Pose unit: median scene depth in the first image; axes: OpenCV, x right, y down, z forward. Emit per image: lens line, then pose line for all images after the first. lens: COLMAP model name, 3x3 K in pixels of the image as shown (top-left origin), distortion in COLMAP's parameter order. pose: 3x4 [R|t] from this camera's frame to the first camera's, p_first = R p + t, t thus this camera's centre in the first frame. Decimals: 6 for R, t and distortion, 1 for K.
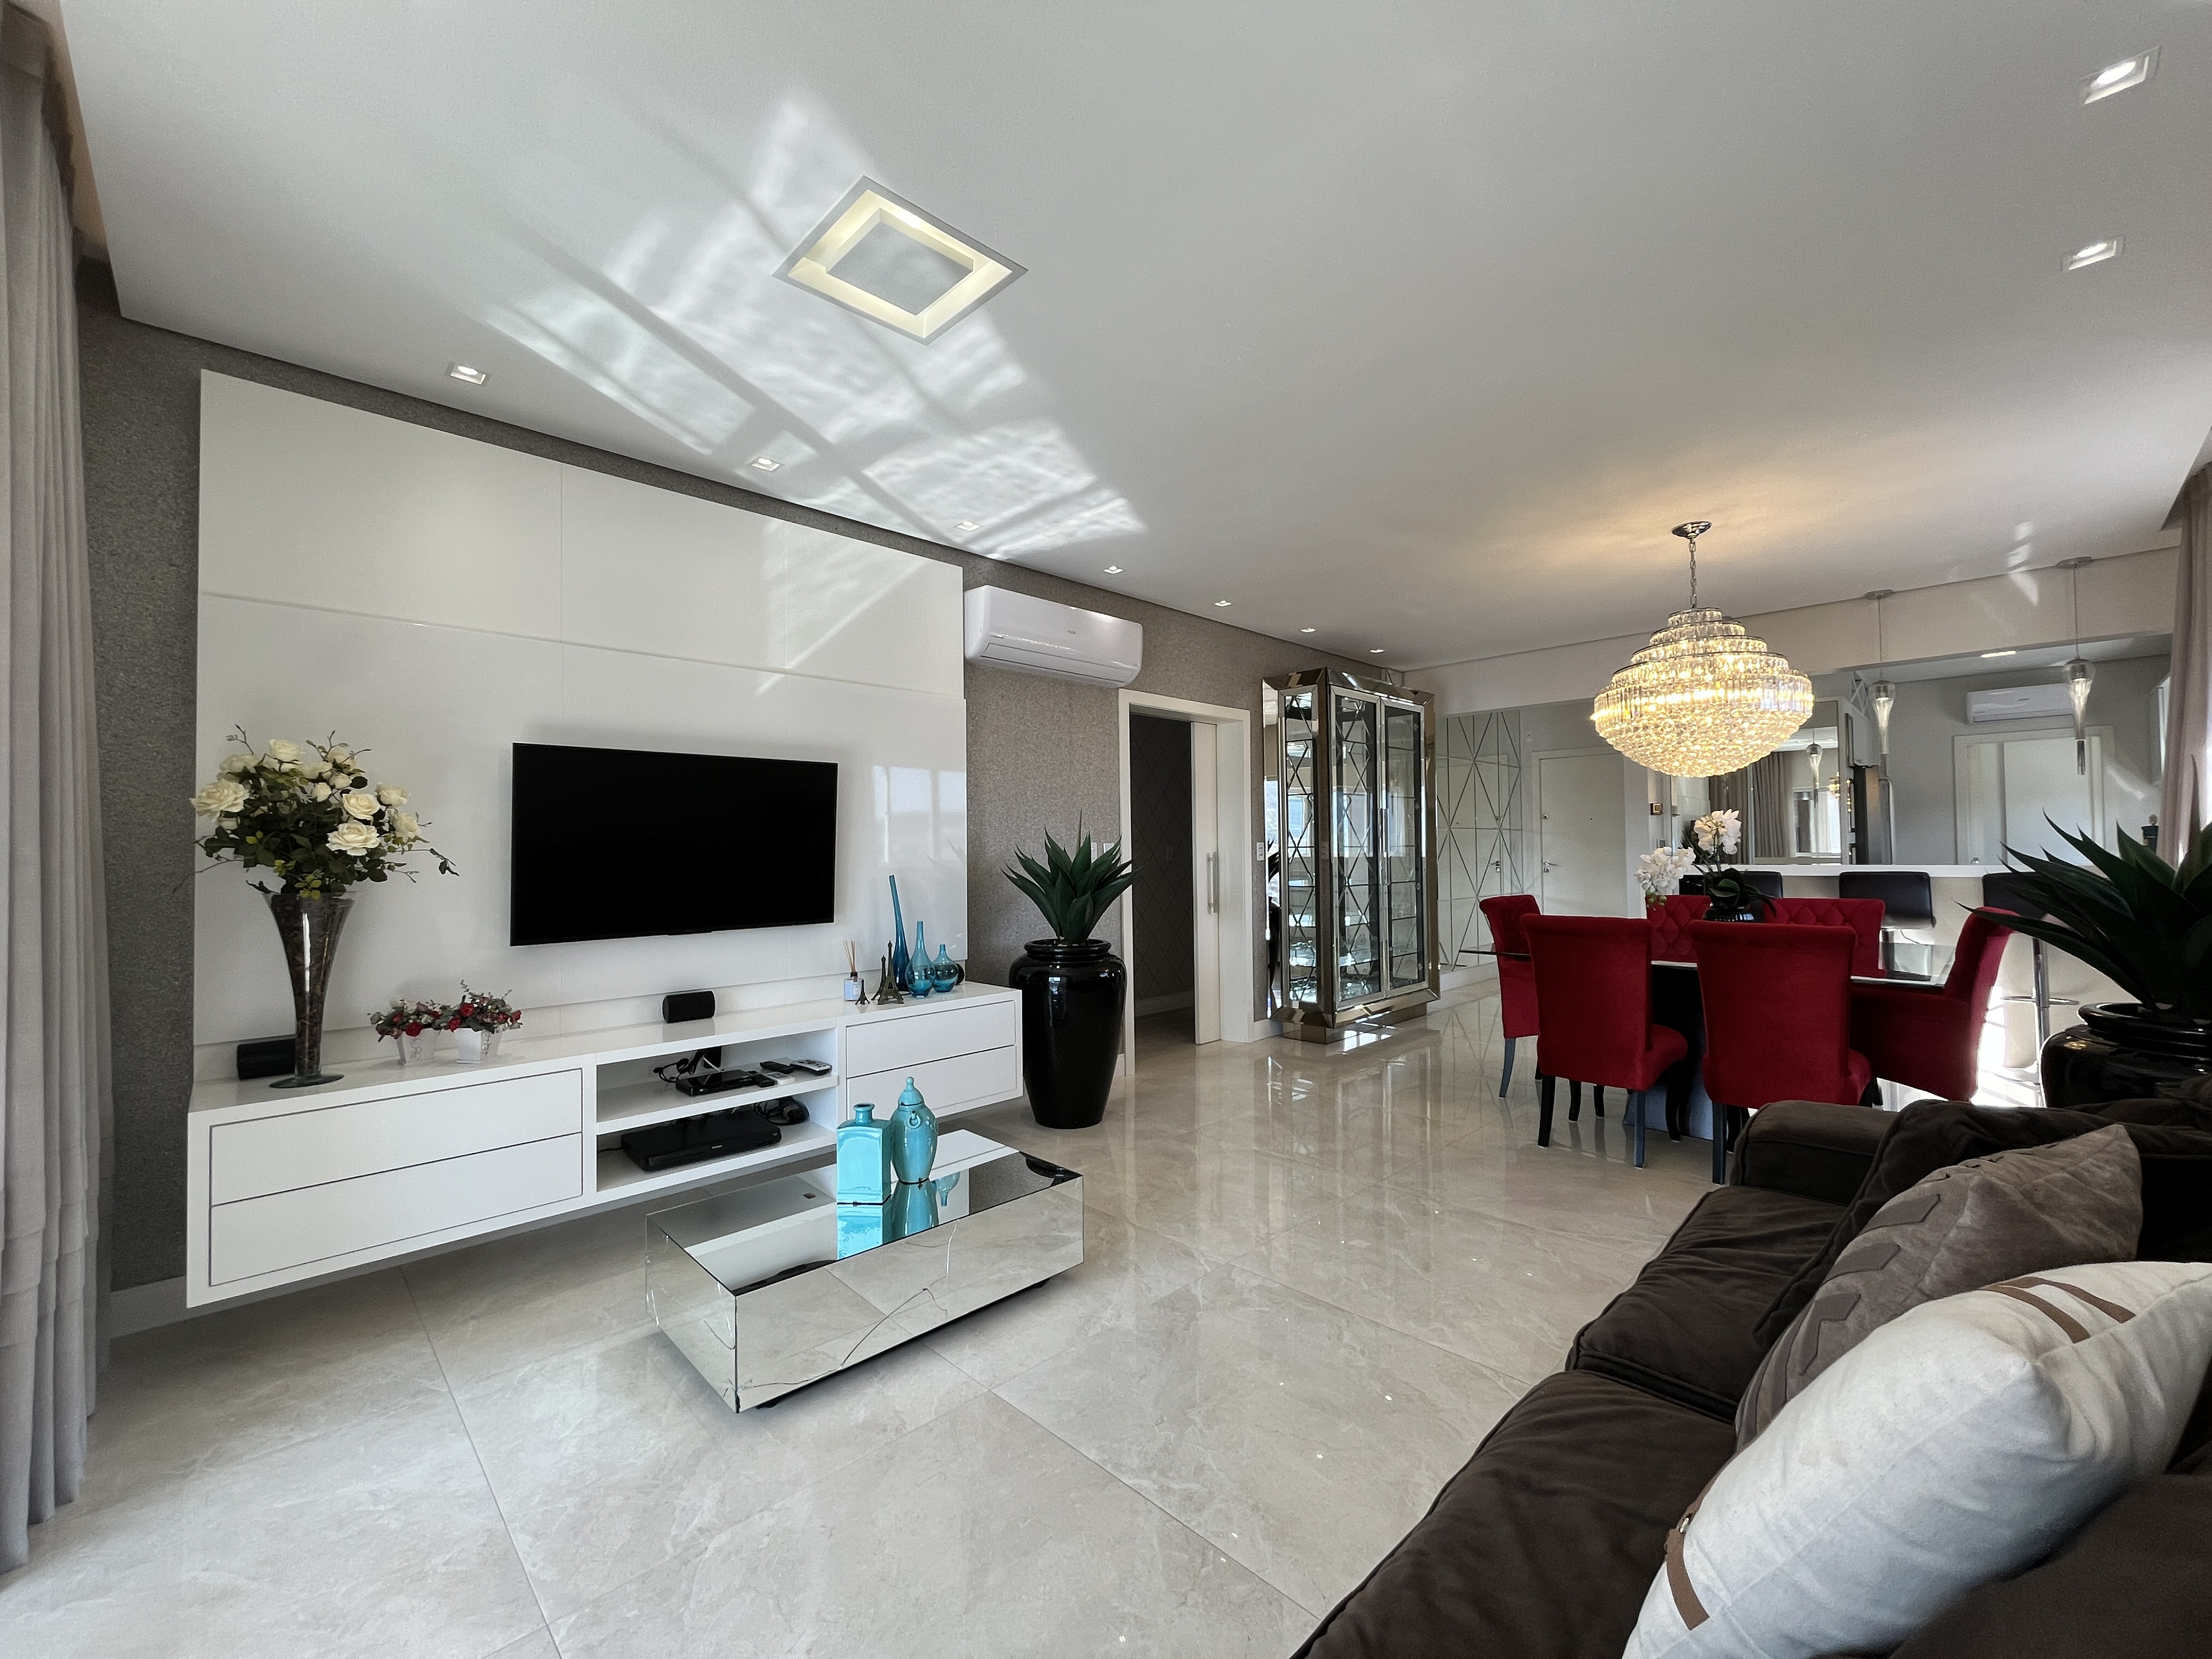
lens RADIAL K [[891.8, 0, 1100.7], [0, 891.8, 822.7], [0, 0, 1]] dist [-0.003854, 0.000405]
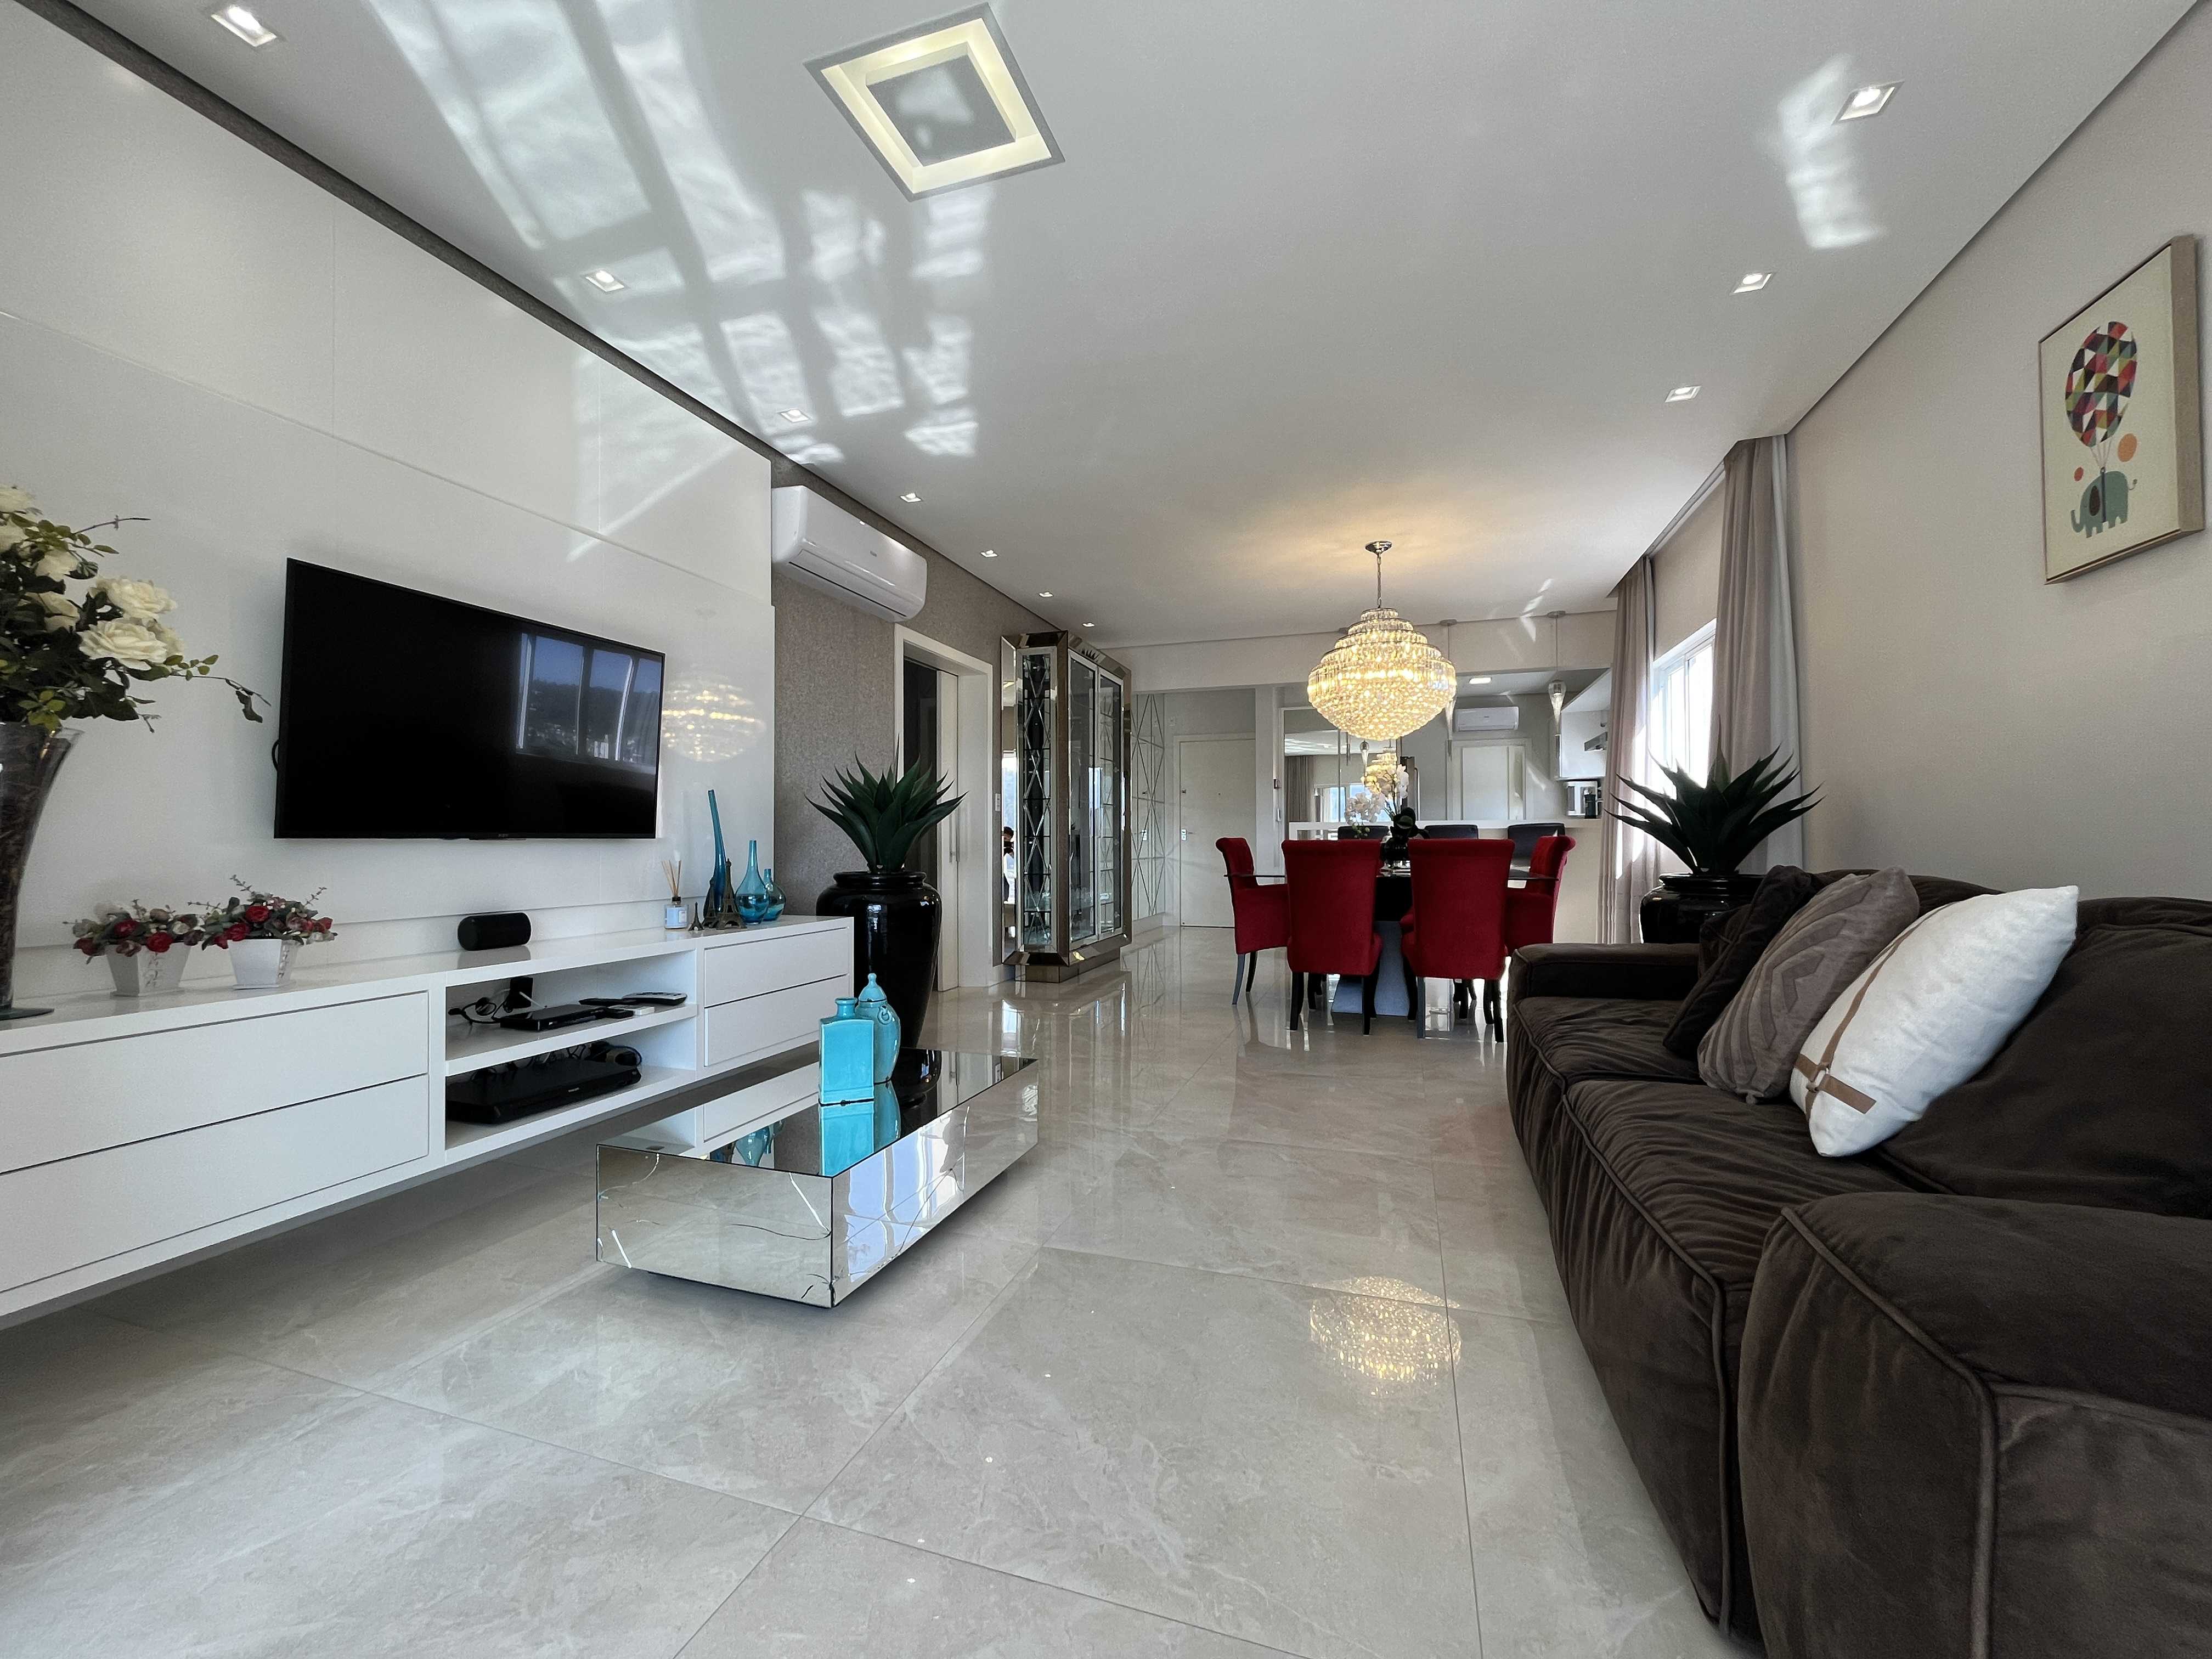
lens RADIAL K [[891.8, 0, 1101.8], [0, 891.8, 820.3], [0, 0, 1]] dist [-0.003854, 0.000405]
pose [[0.889229, 0.020073, 0.457022, -0.335947], [-0.021610, 0.999765, -0.001866, 0.094038], [-0.456952, -0.008217, 0.889454, 0.041381]]
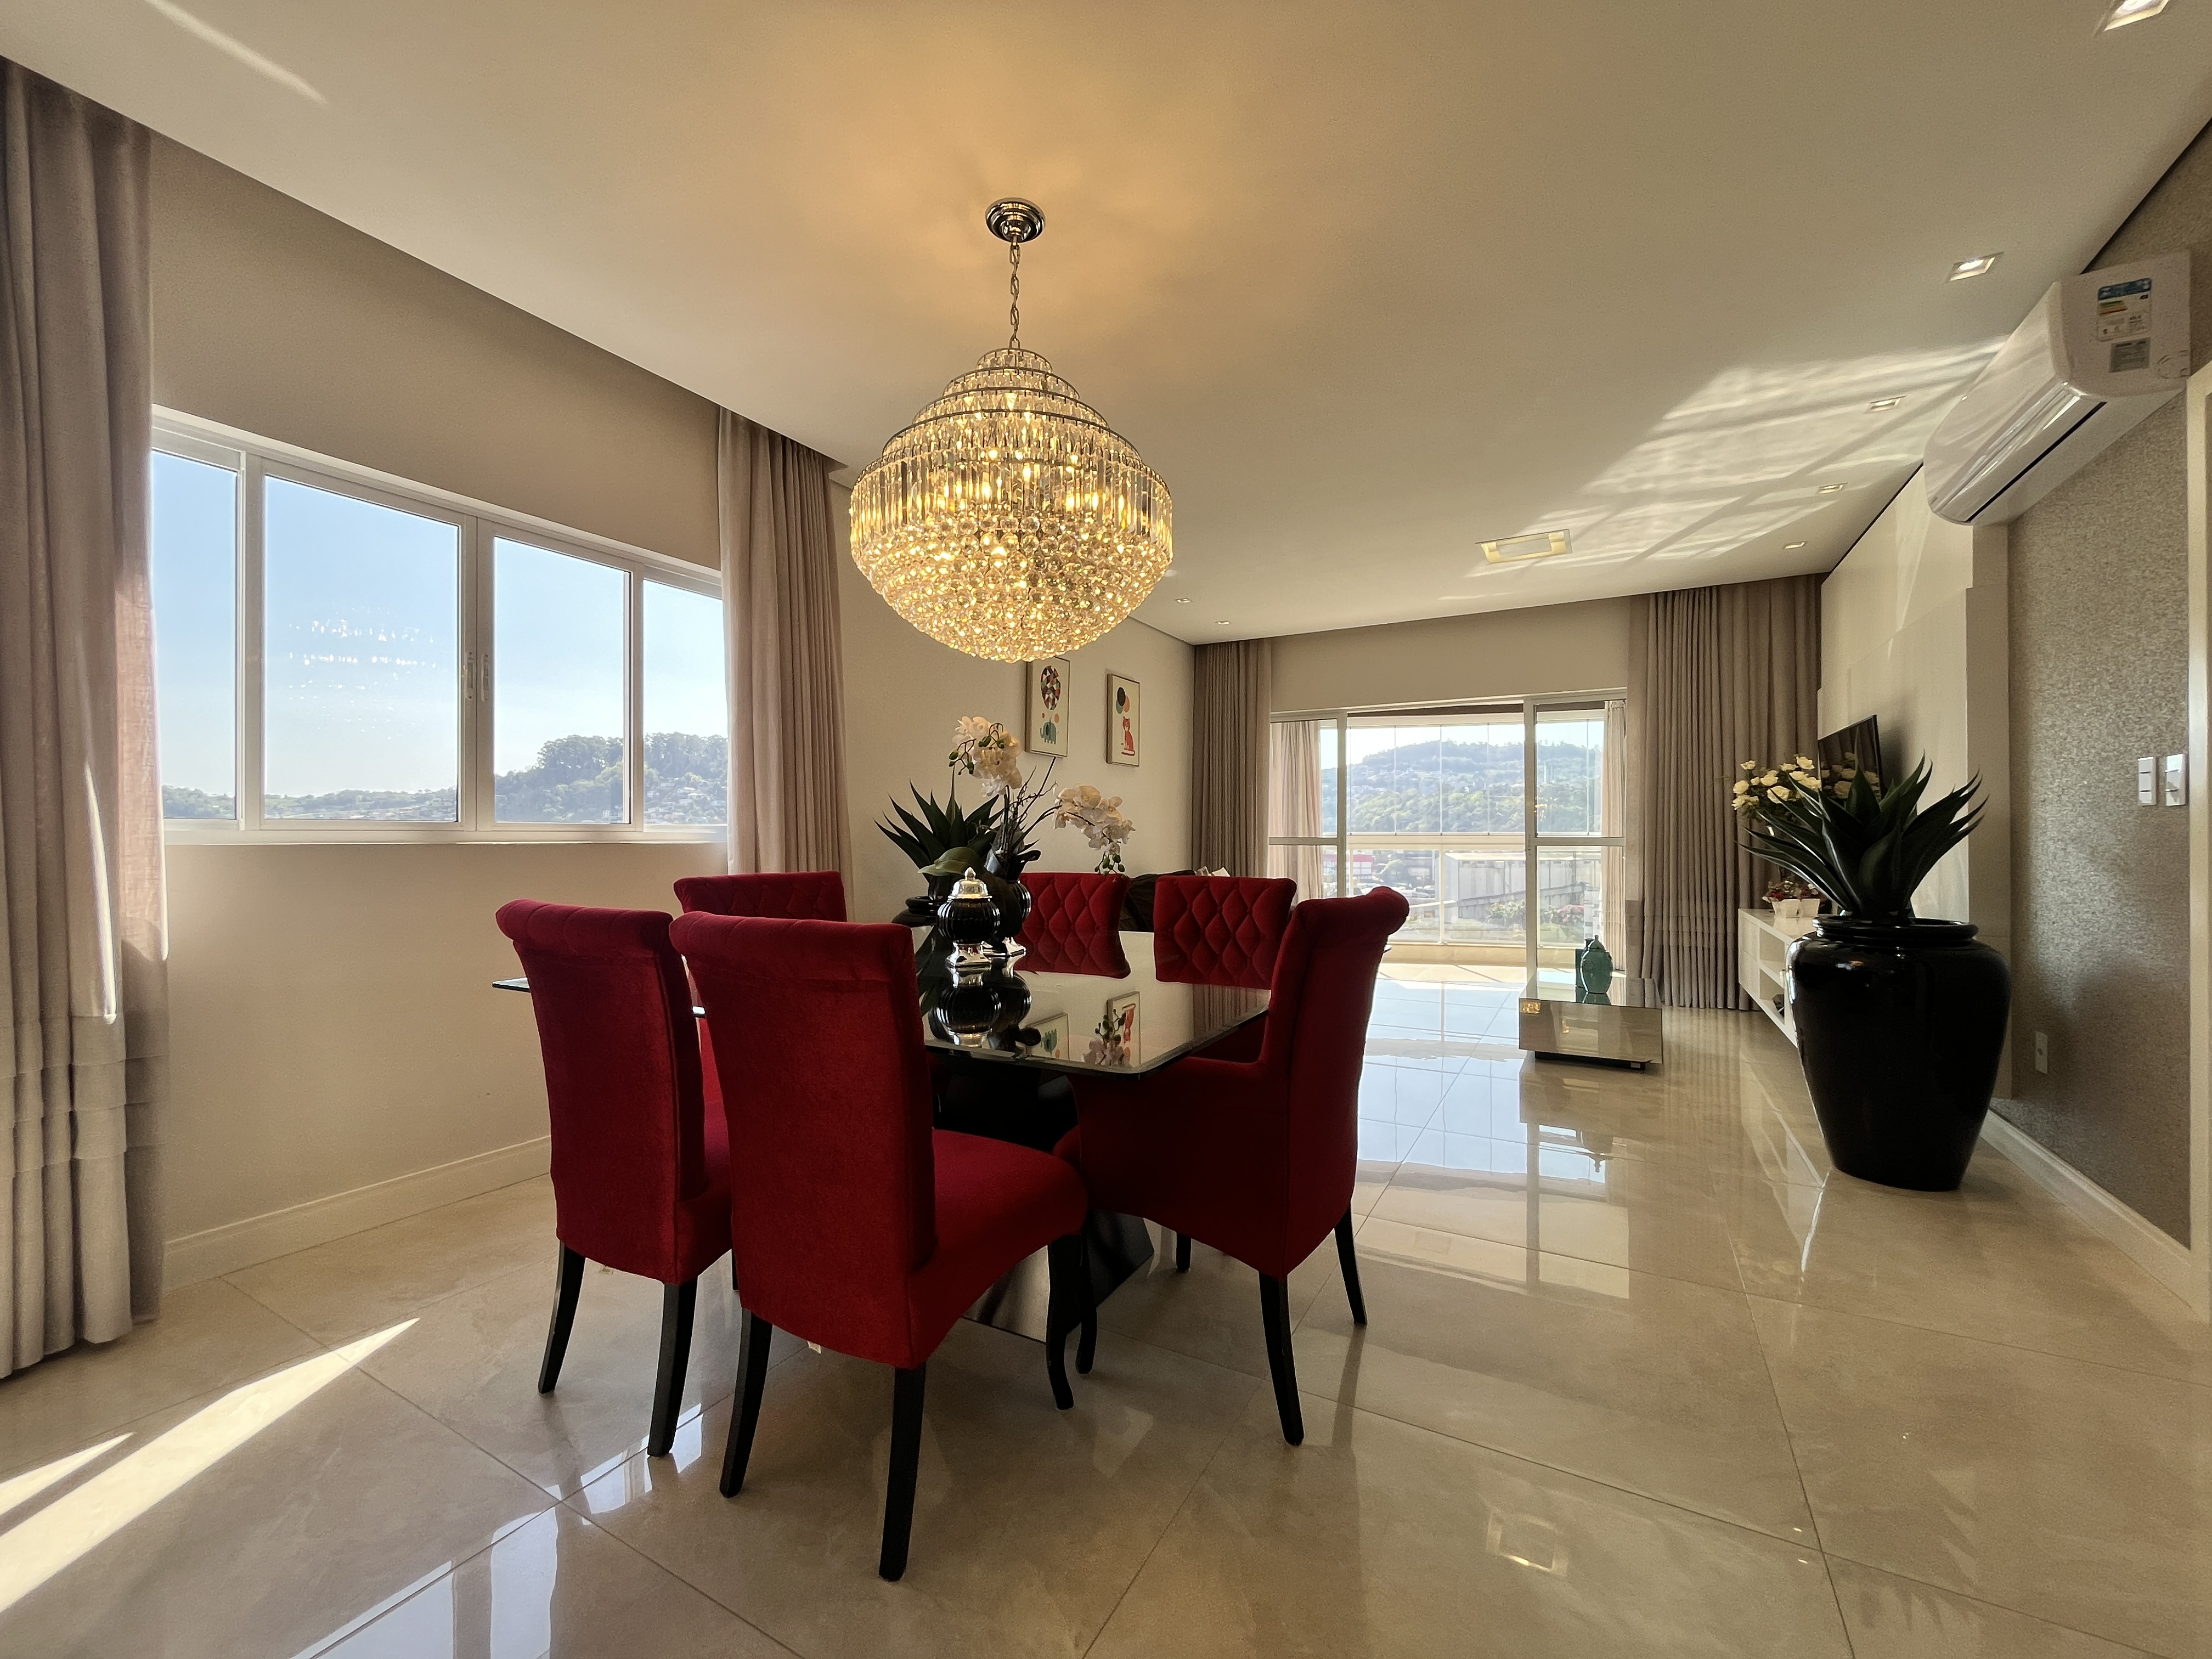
lens RADIAL K [[891.8, 0, 1102.7], [0, 891.8, 843.4], [0, 0, 1]] dist [-0.003854, 0.000405]
pose [[-0.962165, 0.012920, -0.272160, 0.949436], [0.018785, 0.999644, -0.018957, 0.096002], [0.271818, -0.023353, -0.962065, 1.930560]]
